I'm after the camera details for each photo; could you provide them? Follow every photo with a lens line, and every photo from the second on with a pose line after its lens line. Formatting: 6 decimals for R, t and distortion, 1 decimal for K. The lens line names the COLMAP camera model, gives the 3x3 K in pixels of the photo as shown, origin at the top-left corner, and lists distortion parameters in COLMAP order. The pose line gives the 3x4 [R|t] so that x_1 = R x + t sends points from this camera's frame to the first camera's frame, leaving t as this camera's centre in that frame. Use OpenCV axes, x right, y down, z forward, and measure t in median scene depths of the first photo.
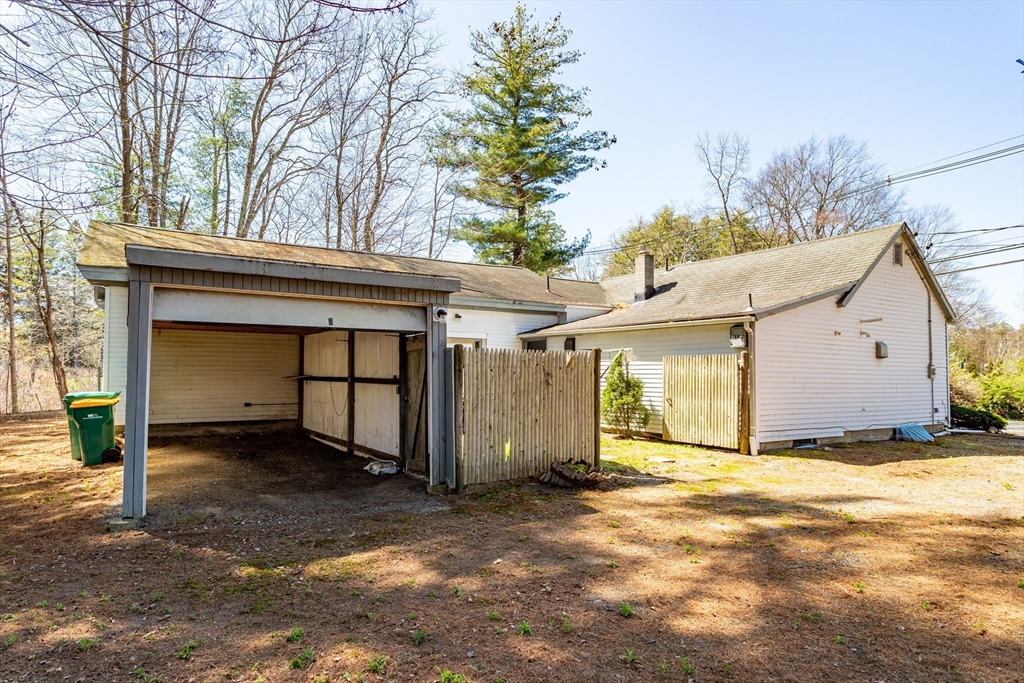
lens RADIAL K [[624.4, 0, 512.0], [0, 624.4, 341.5], [0, 0, 1]] dist [0.000186, -0.000041]
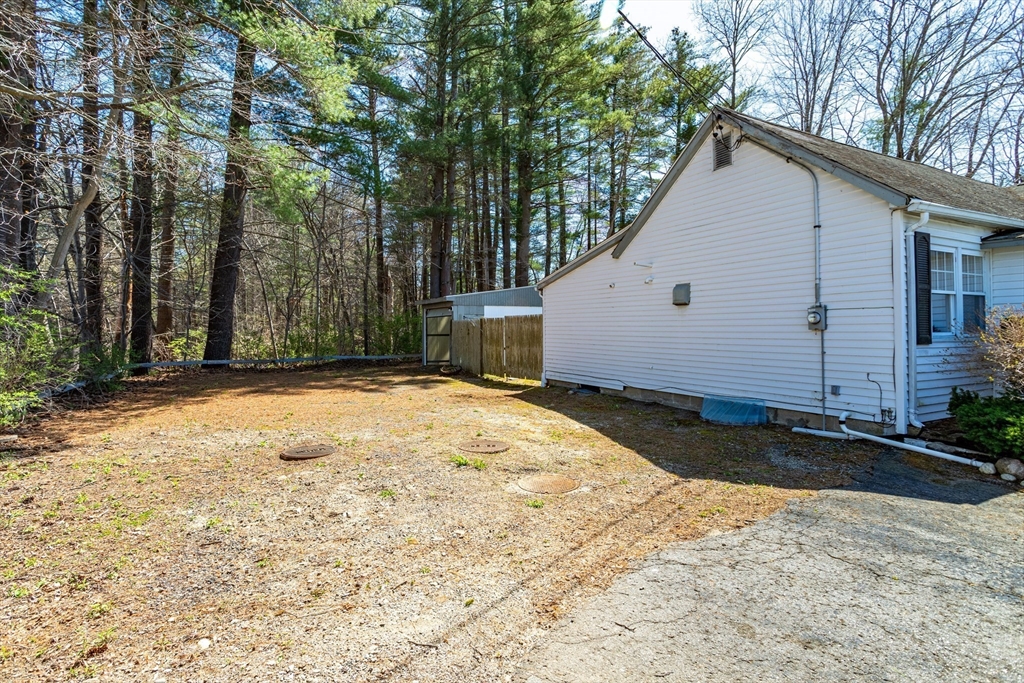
lens RADIAL K [[520.3, 0, 511.7], [0, 520.3, 335.6], [0, 0, 1]] dist [0.001373, 0.000026]
pose [[-0.048375, 0.001784, -0.998828, 1.248468], [0.048541, 0.998821, -0.000567, 0.054629], [0.997649, -0.048511, -0.048405, 0.812591]]
